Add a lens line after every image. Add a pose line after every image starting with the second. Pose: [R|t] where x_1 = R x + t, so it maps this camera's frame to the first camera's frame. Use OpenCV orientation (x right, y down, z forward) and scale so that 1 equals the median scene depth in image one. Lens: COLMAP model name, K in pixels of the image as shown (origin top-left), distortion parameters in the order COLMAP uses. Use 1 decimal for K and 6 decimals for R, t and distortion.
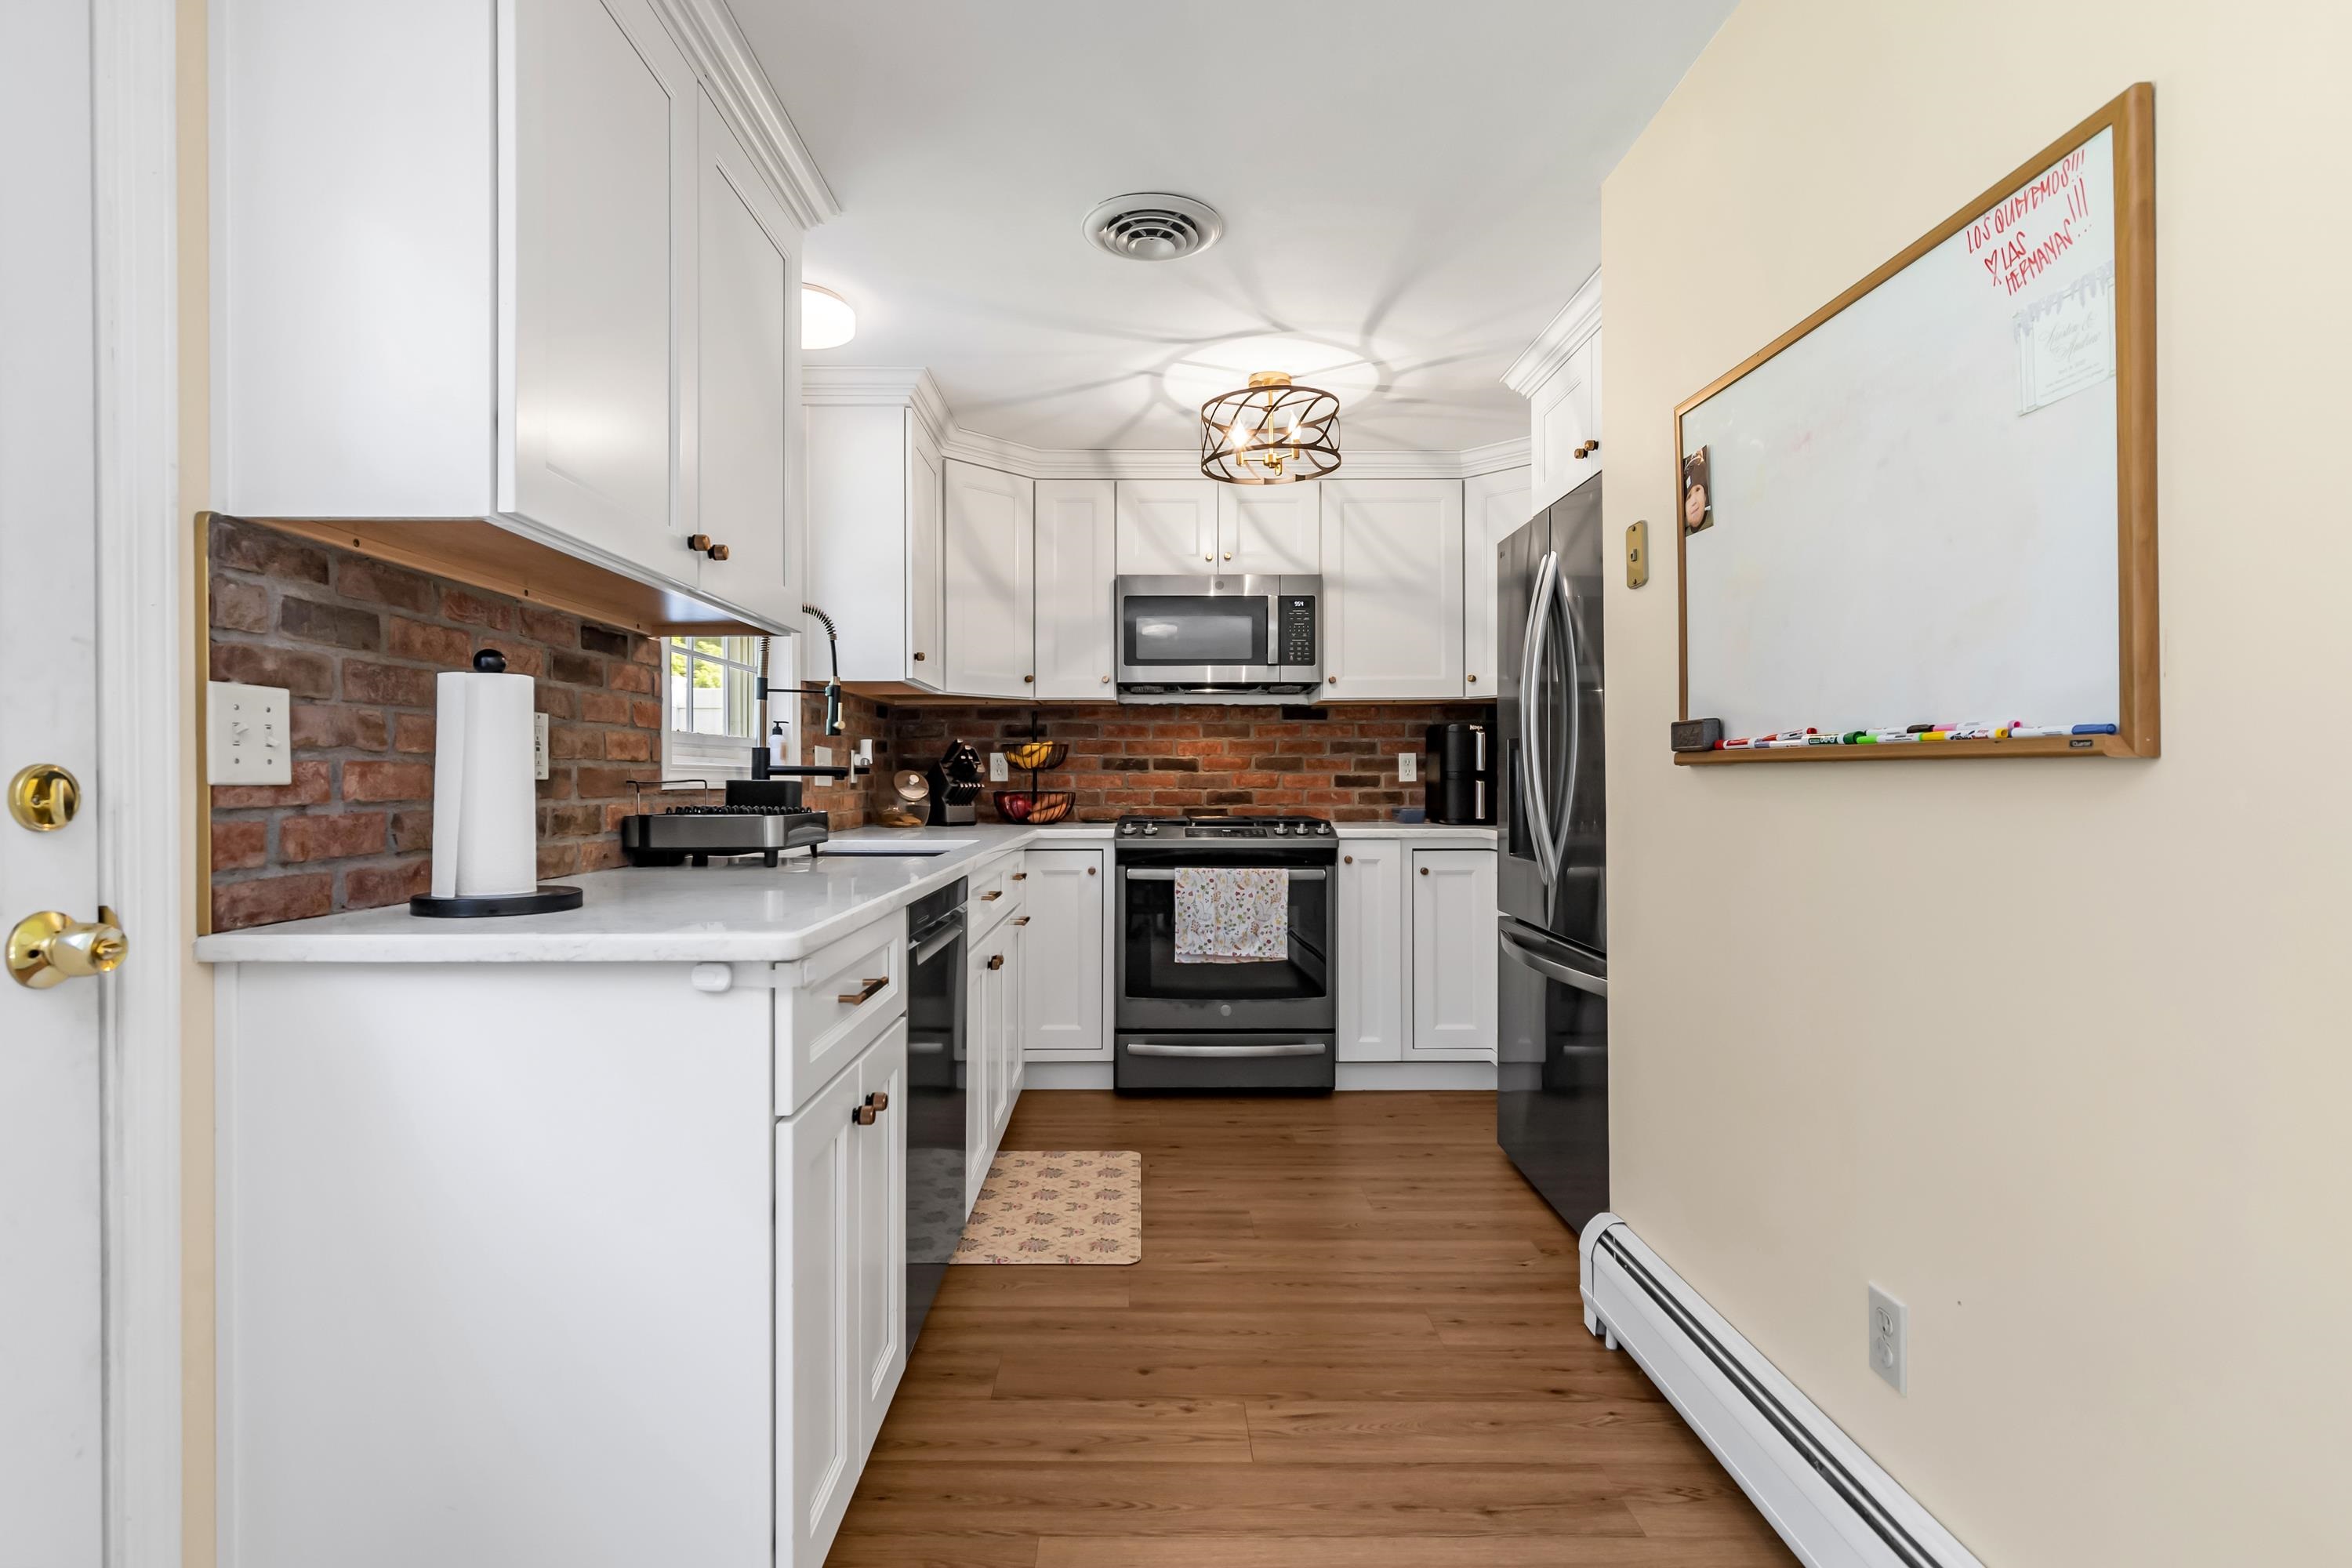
lens RADIAL K [[1151.7, 0, 1128.5], [0, 1151.7, 789.2], [0, 0, 1]] dist [0.000892, -0.000074]
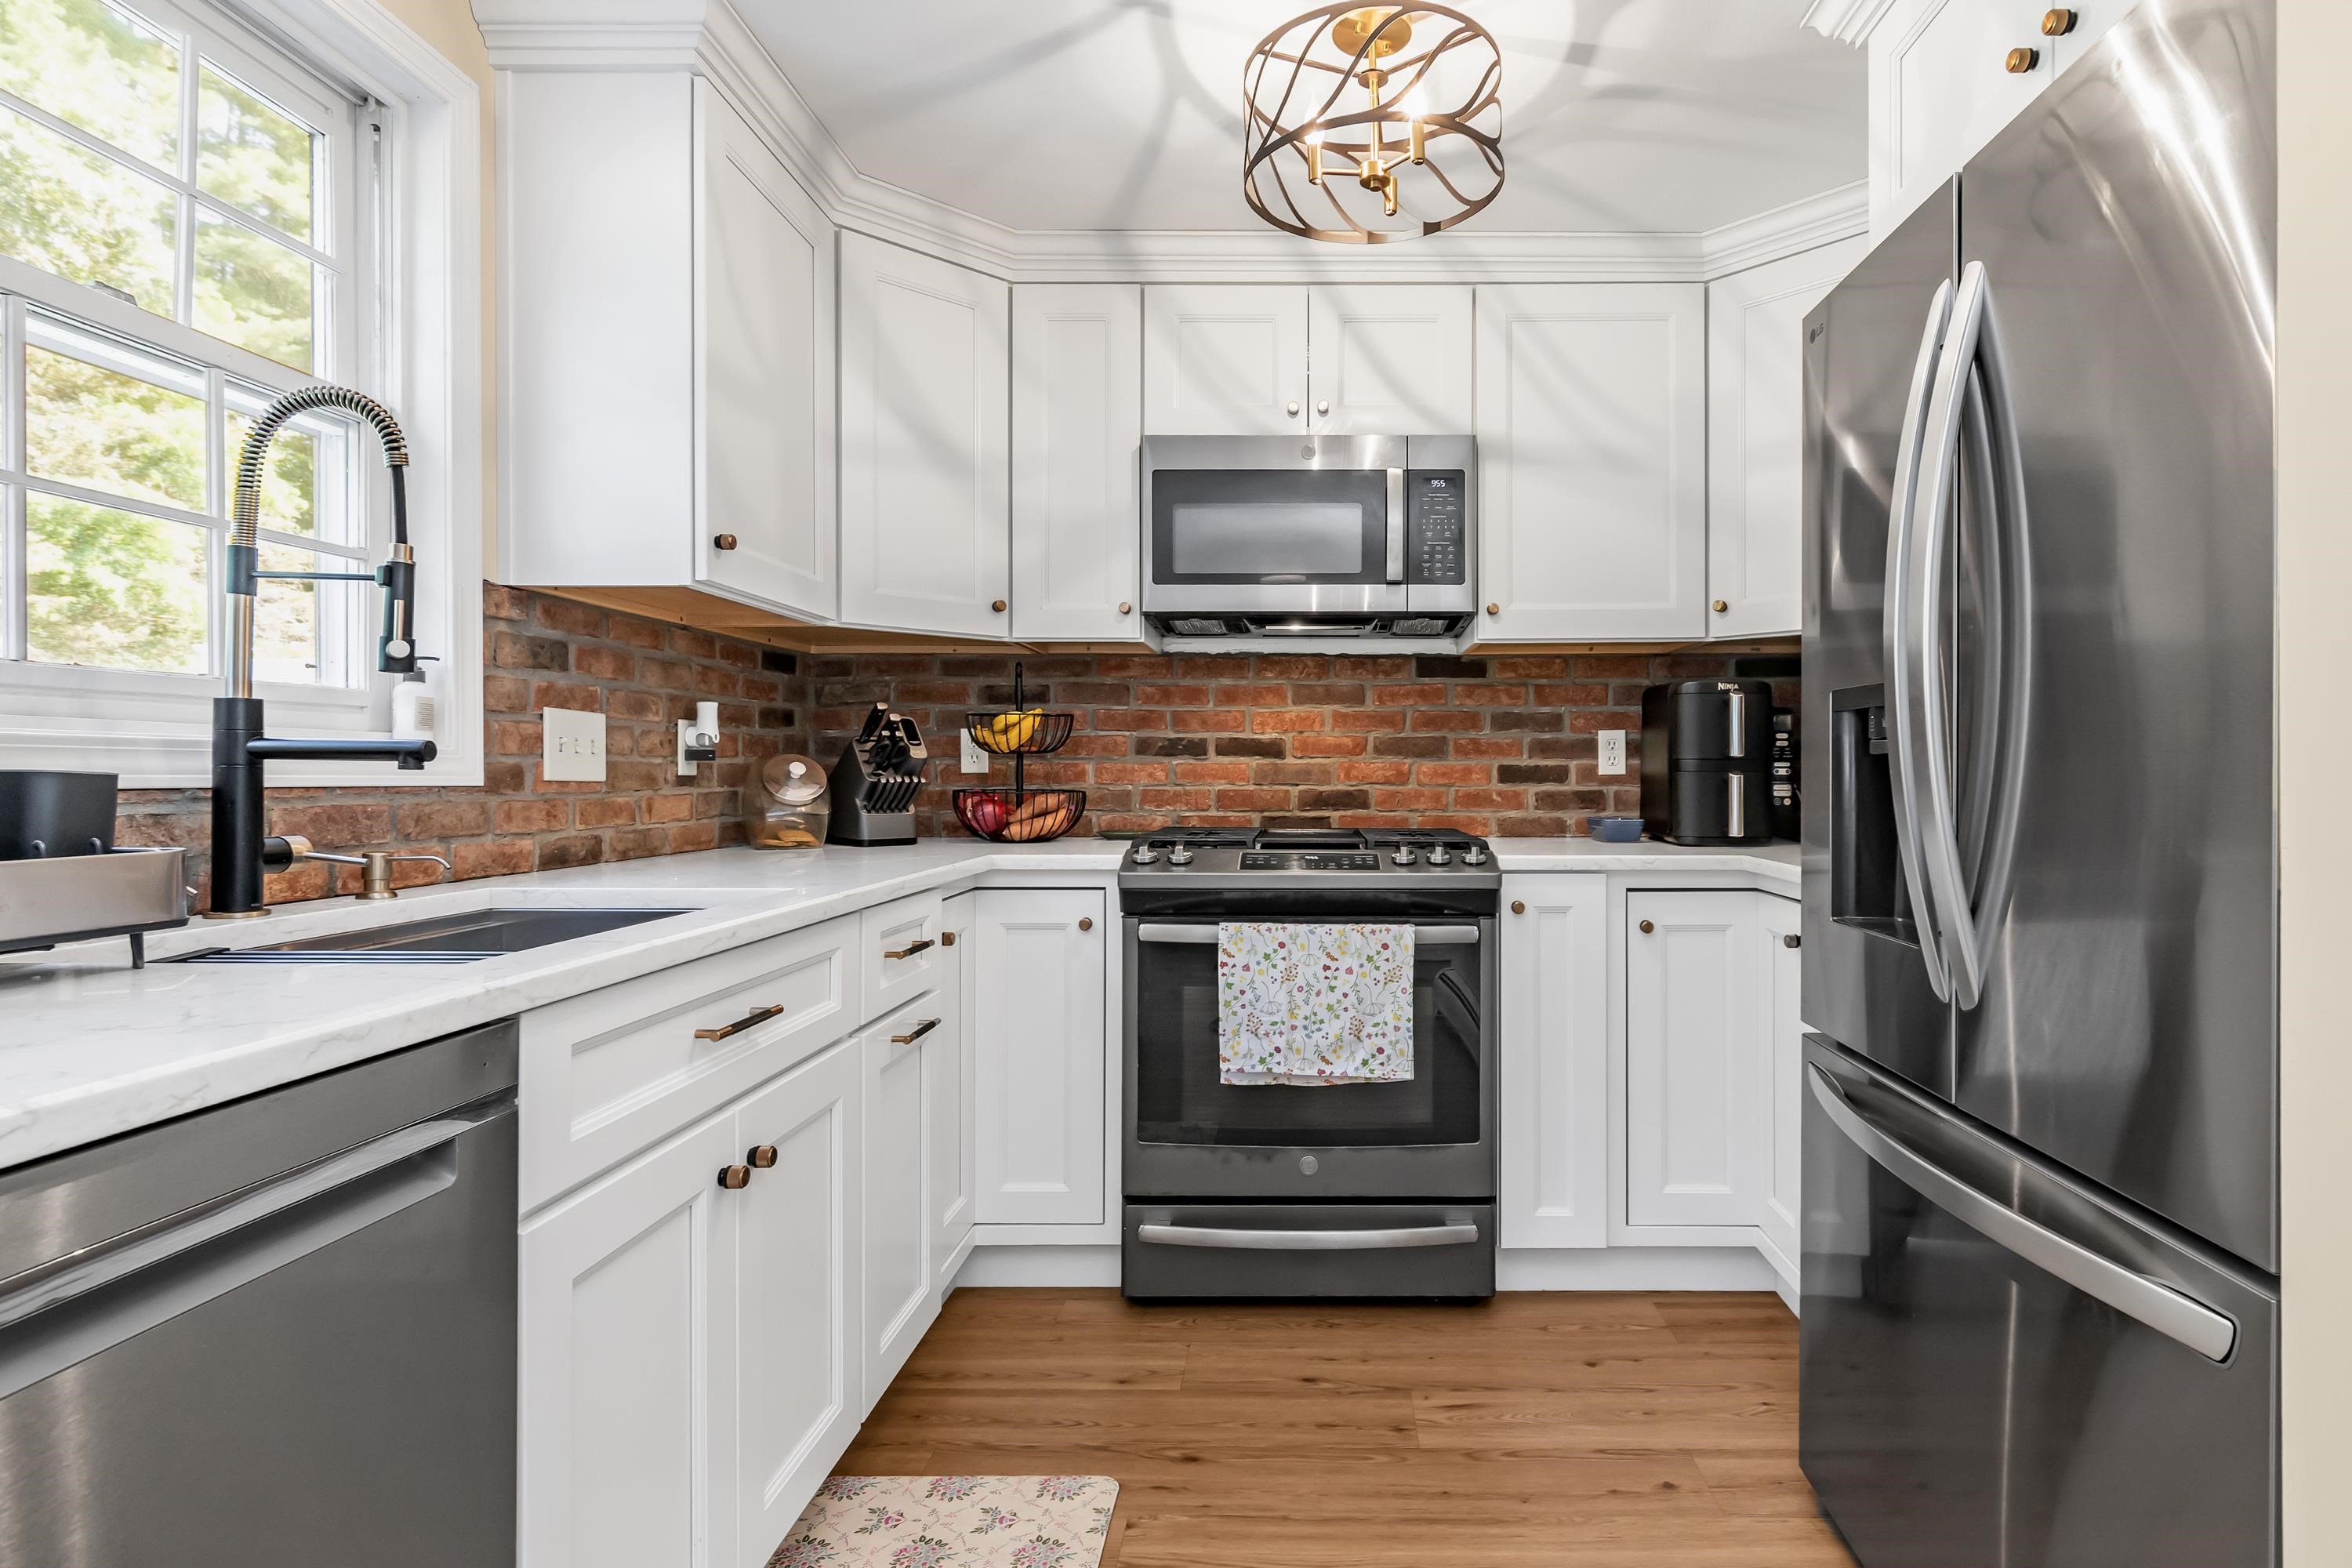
lens RADIAL K [[1146.0, 0, 1313.9], [0, 1146.0, 777.2], [0, 0, 1]] dist [0.000036, -0.000023]
pose [[0.999970, 0.002055, 0.007435, 0.078272], [-0.002028, 0.999992, -0.003575, -0.002858], [-0.007442, 0.003560, 0.999966, 0.395648]]
